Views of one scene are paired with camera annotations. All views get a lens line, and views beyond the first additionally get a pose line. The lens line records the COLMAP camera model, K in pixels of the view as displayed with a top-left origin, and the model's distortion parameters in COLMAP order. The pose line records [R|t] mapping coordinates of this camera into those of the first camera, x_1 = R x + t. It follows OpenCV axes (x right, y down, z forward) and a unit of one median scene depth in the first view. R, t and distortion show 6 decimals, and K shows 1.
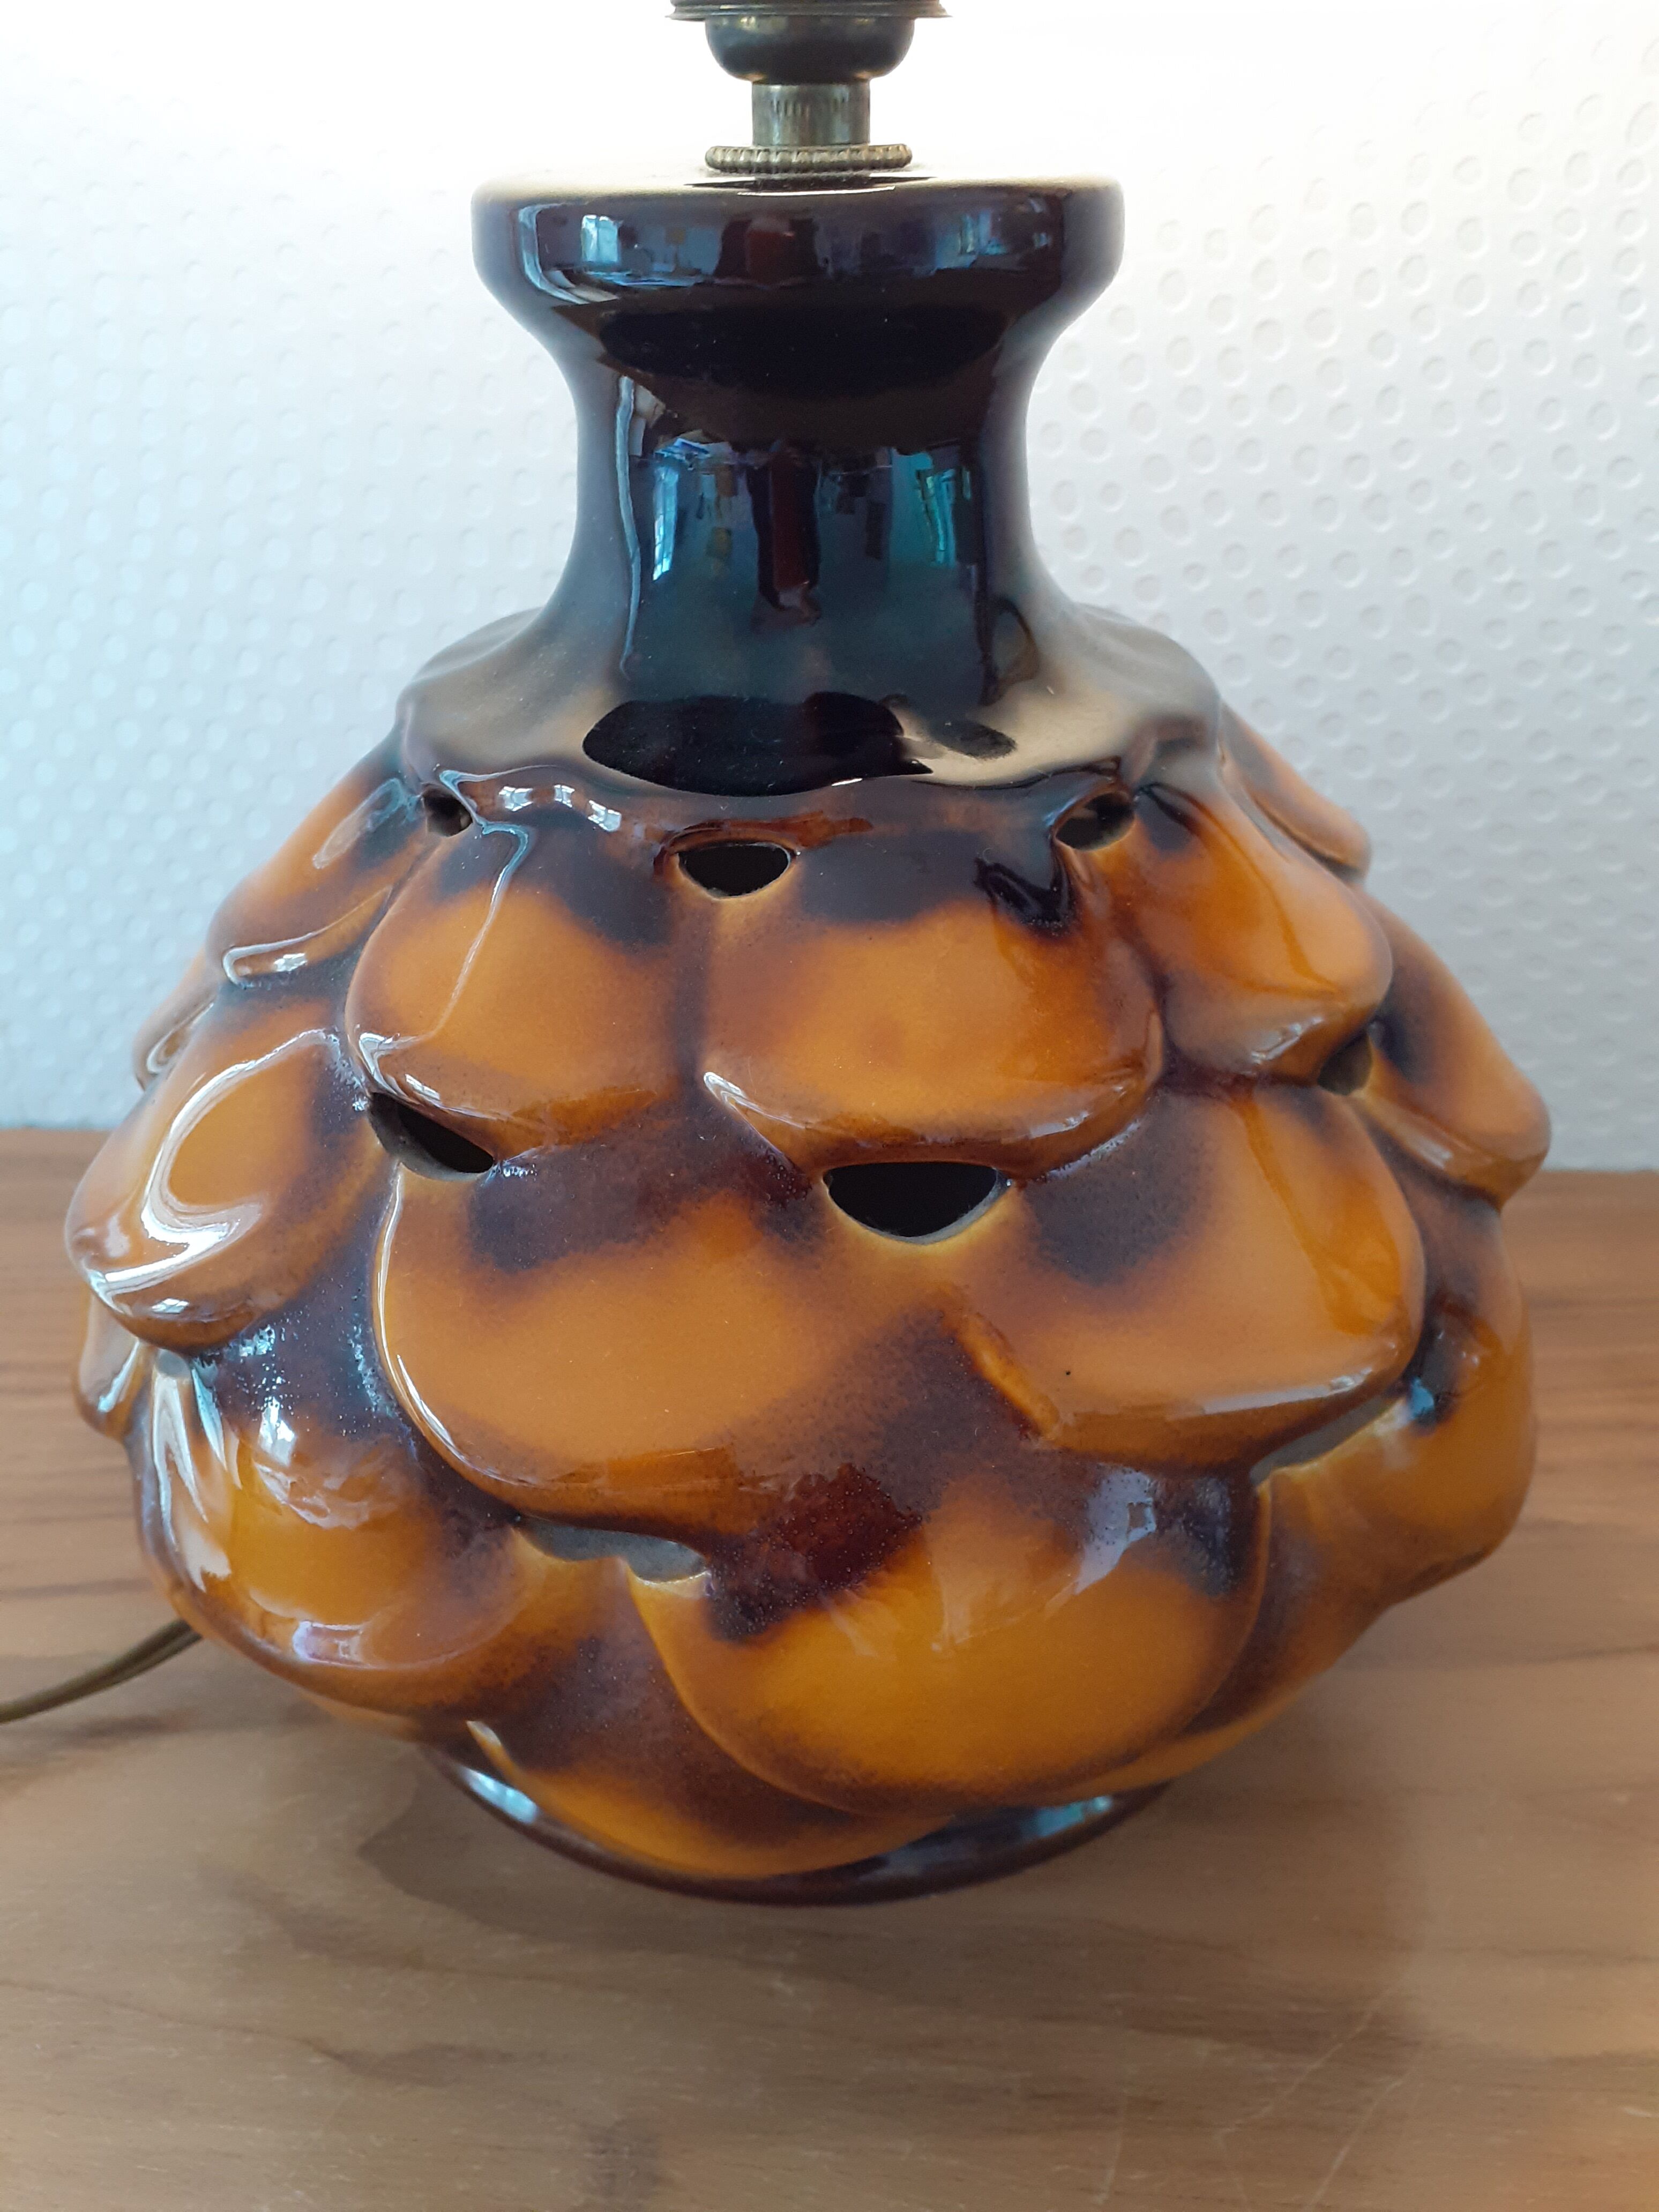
lens RADIAL K [[2085.1, 0, 812.8], [0, 2085.1, 1133.4], [0, 0, 1]] dist [-0.000997, 0.003994]
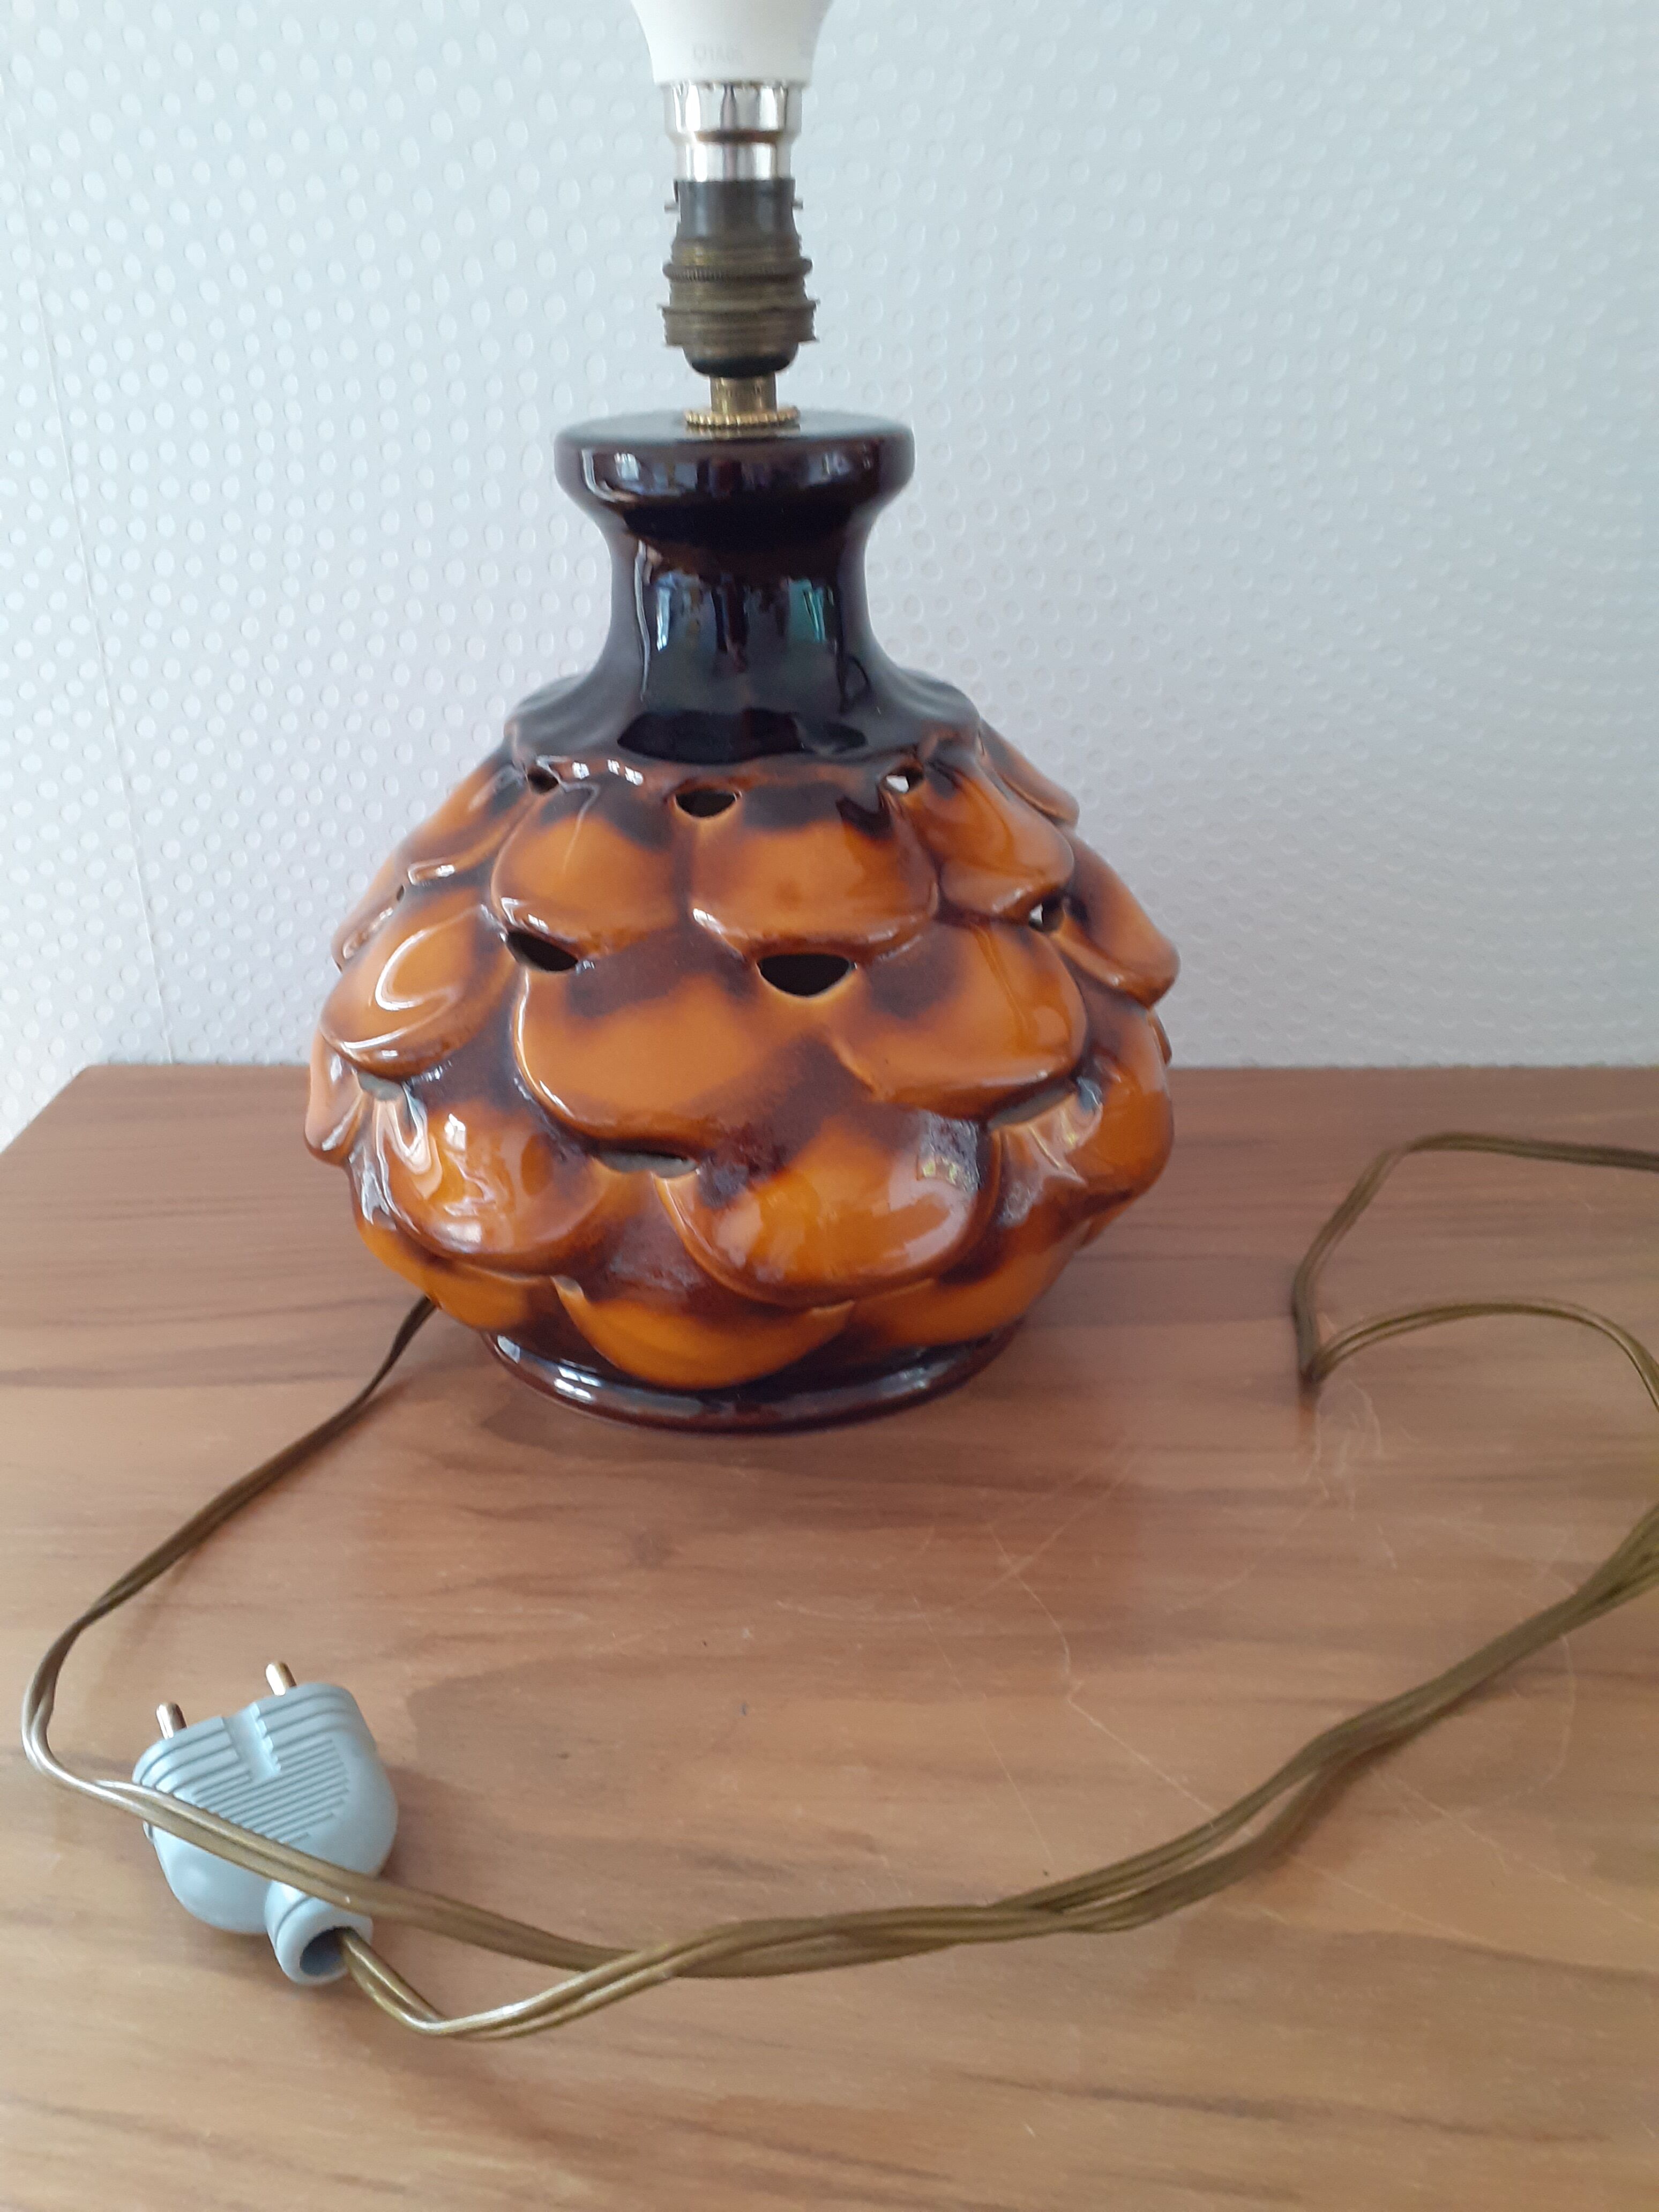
lens RADIAL K [[2017.3, 0, 783.0], [0, 2017.3, 1121.3], [0, 0, 1]] dist [0.205369, -0.508453]
pose [[0.999739, -0.012369, 0.019201, -0.007625], [0.013355, 0.998554, -0.052068, 0.235248], [-0.018529, 0.052311, 0.998459, -0.743903]]
